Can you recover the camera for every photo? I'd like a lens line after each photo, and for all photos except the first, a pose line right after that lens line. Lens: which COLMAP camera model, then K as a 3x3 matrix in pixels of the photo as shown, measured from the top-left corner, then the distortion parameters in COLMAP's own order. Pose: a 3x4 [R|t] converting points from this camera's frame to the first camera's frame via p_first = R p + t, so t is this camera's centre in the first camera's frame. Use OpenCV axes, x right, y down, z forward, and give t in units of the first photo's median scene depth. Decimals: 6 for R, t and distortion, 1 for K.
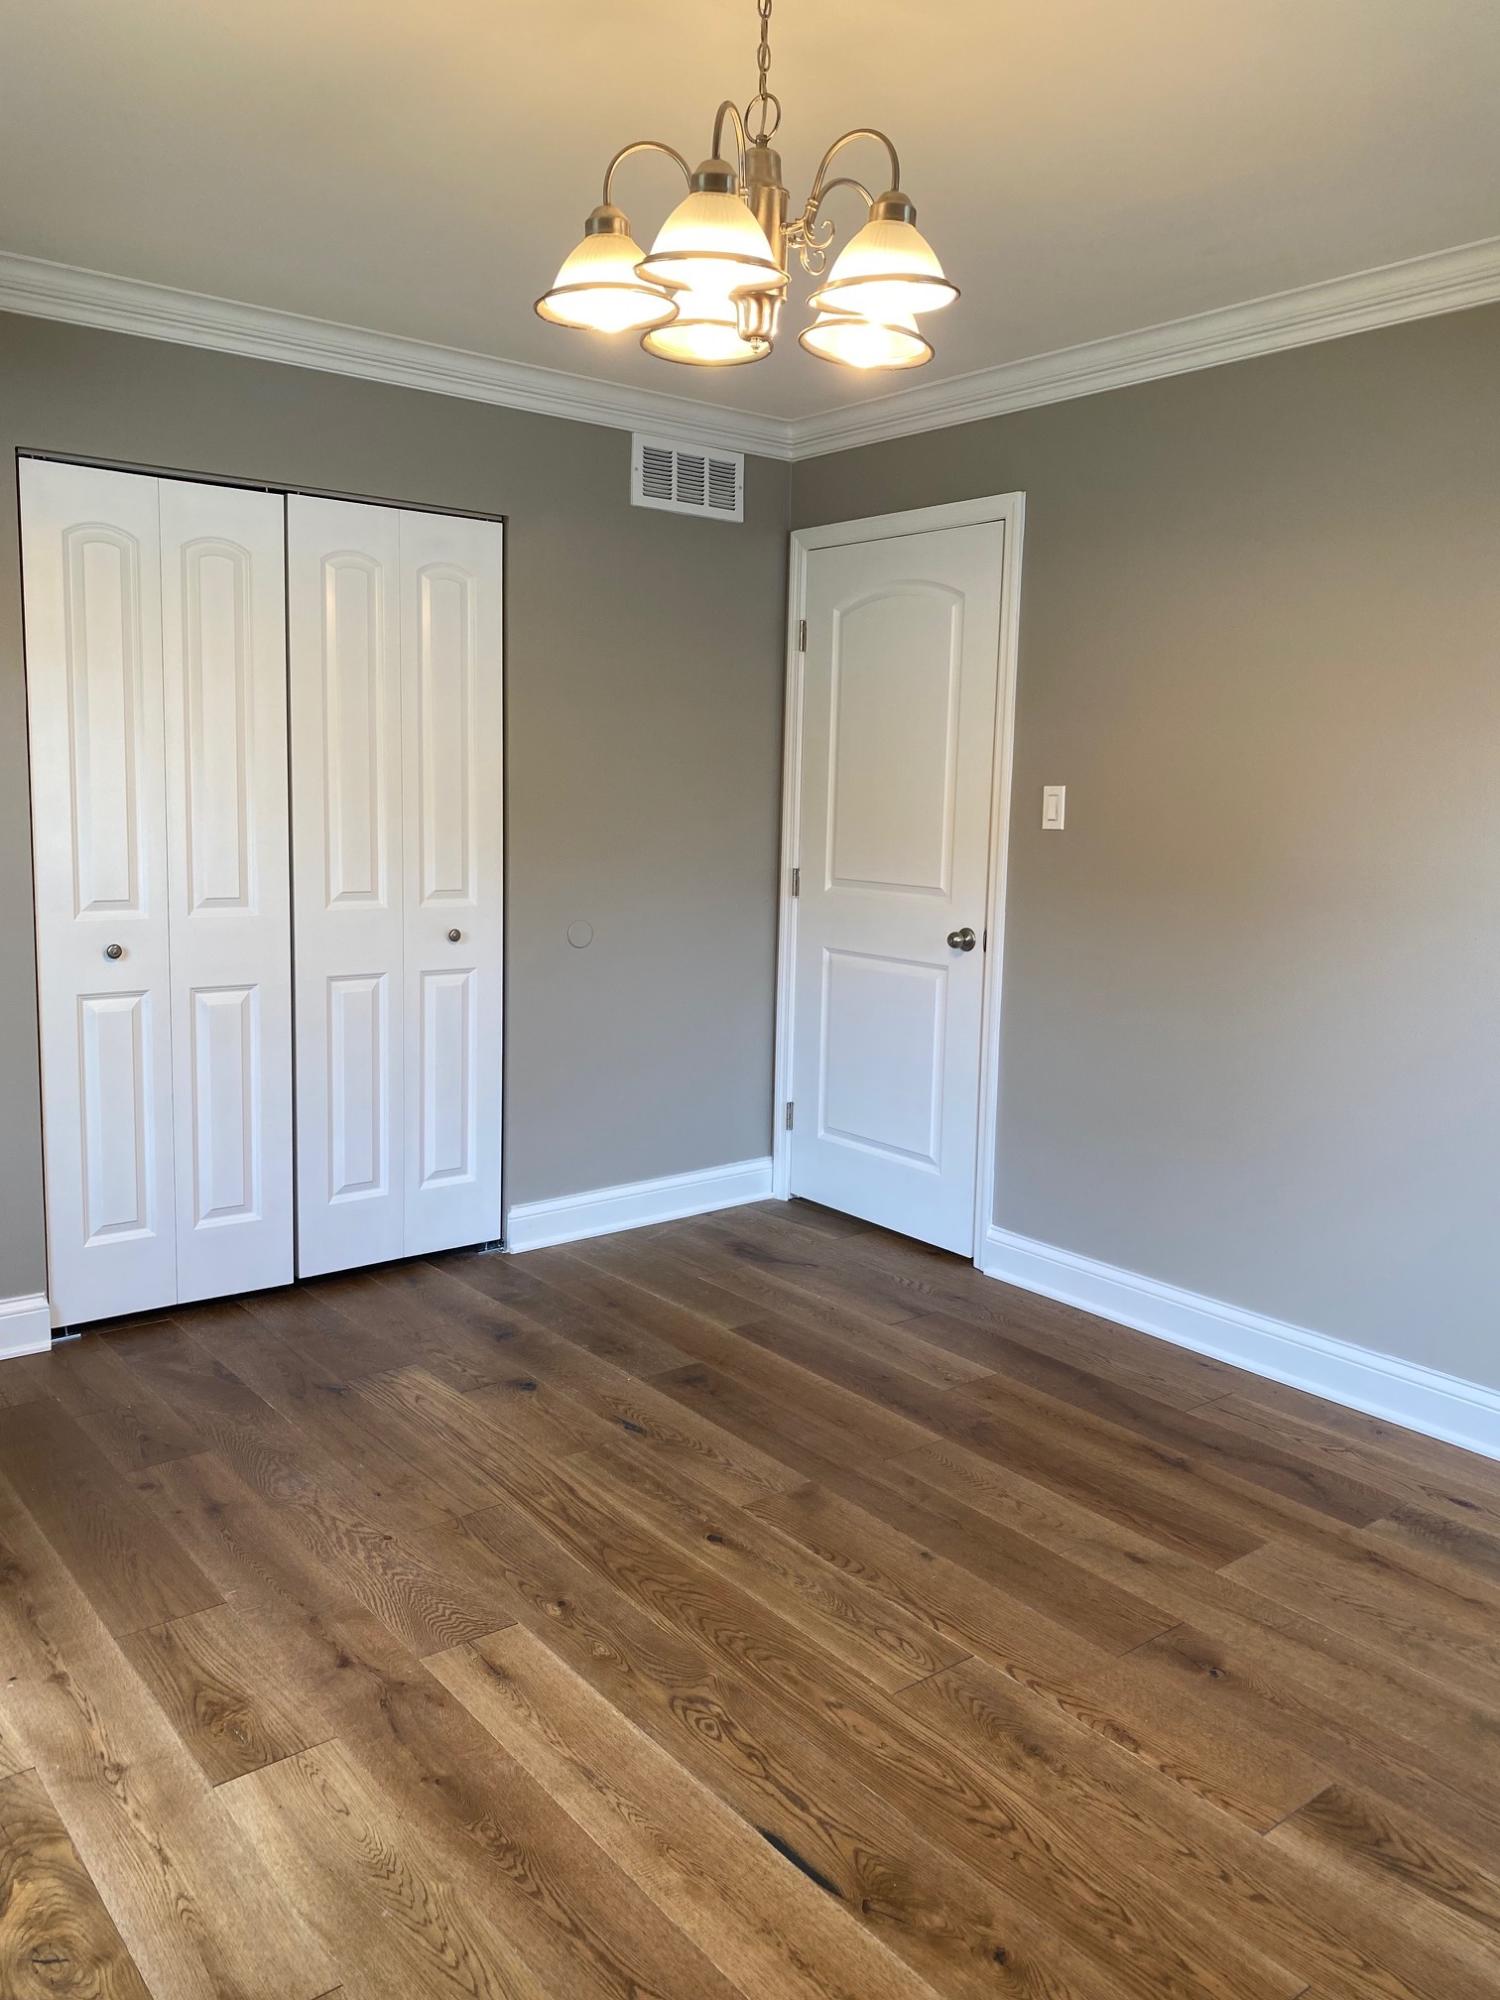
lens RADIAL K [[1544.7, 0, 753.2], [0, 1544.7, 992.0], [0, 0, 1]] dist [0.154199, -0.274992]
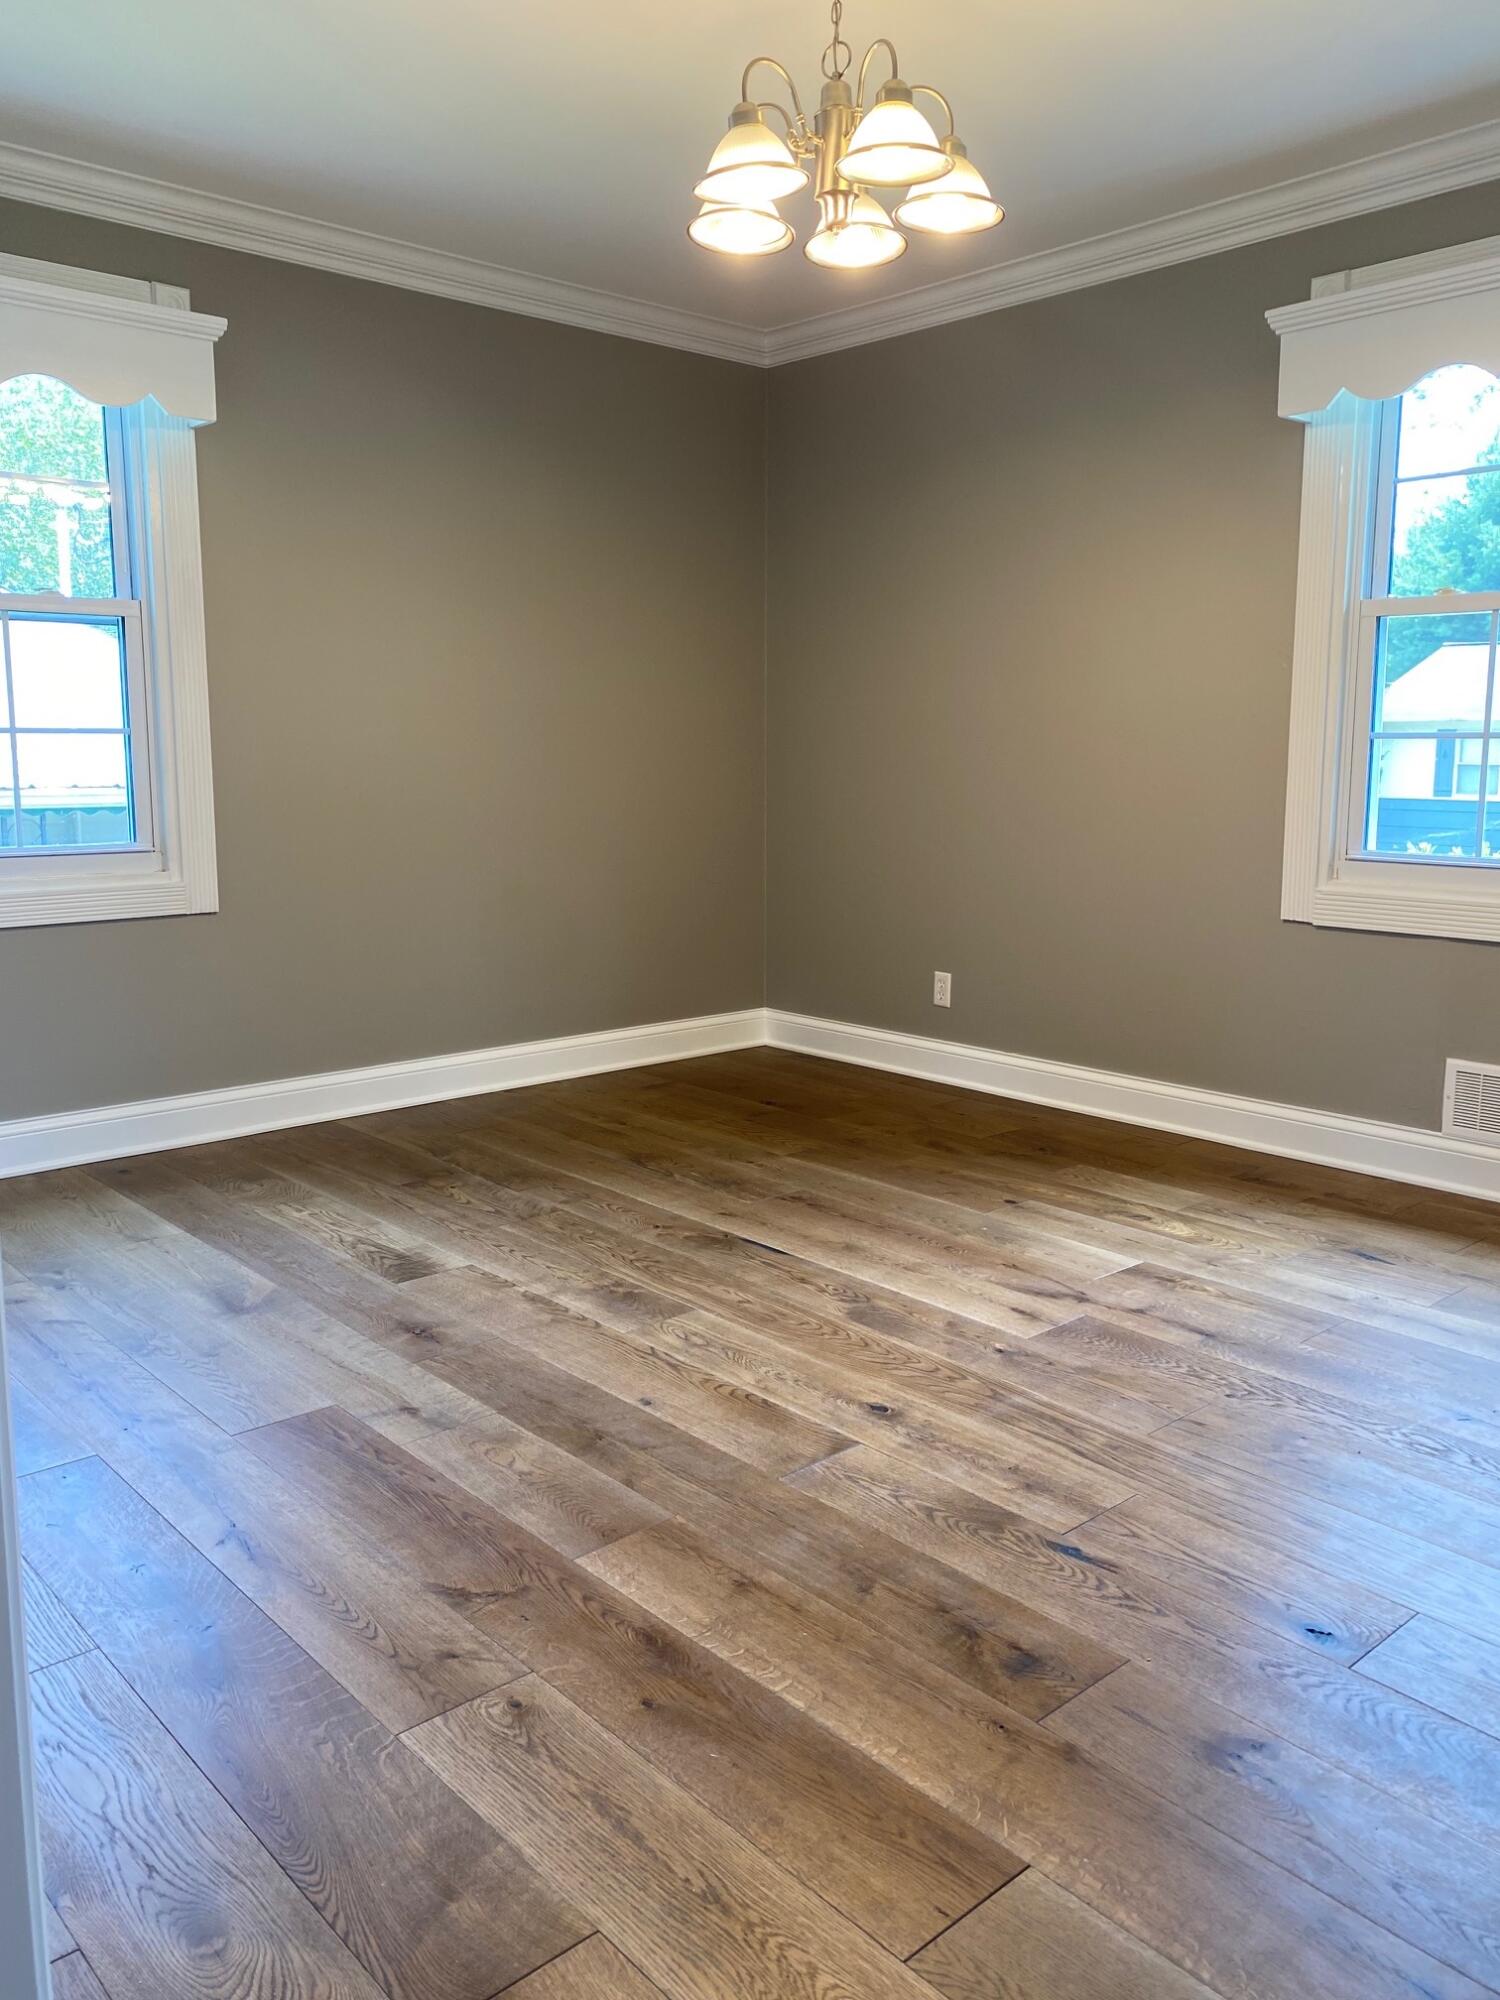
lens RADIAL K [[1544.7, 0, 753.2], [0, 1544.7, 992.0], [0, 0, 1]] dist [0.154199, -0.274992]
pose [[-0.997644, -0.012996, -0.067360, 0.117650], [-0.031388, 0.959561, 0.279744, -0.135667], [0.061000, 0.281199, -0.957709, 1.894275]]
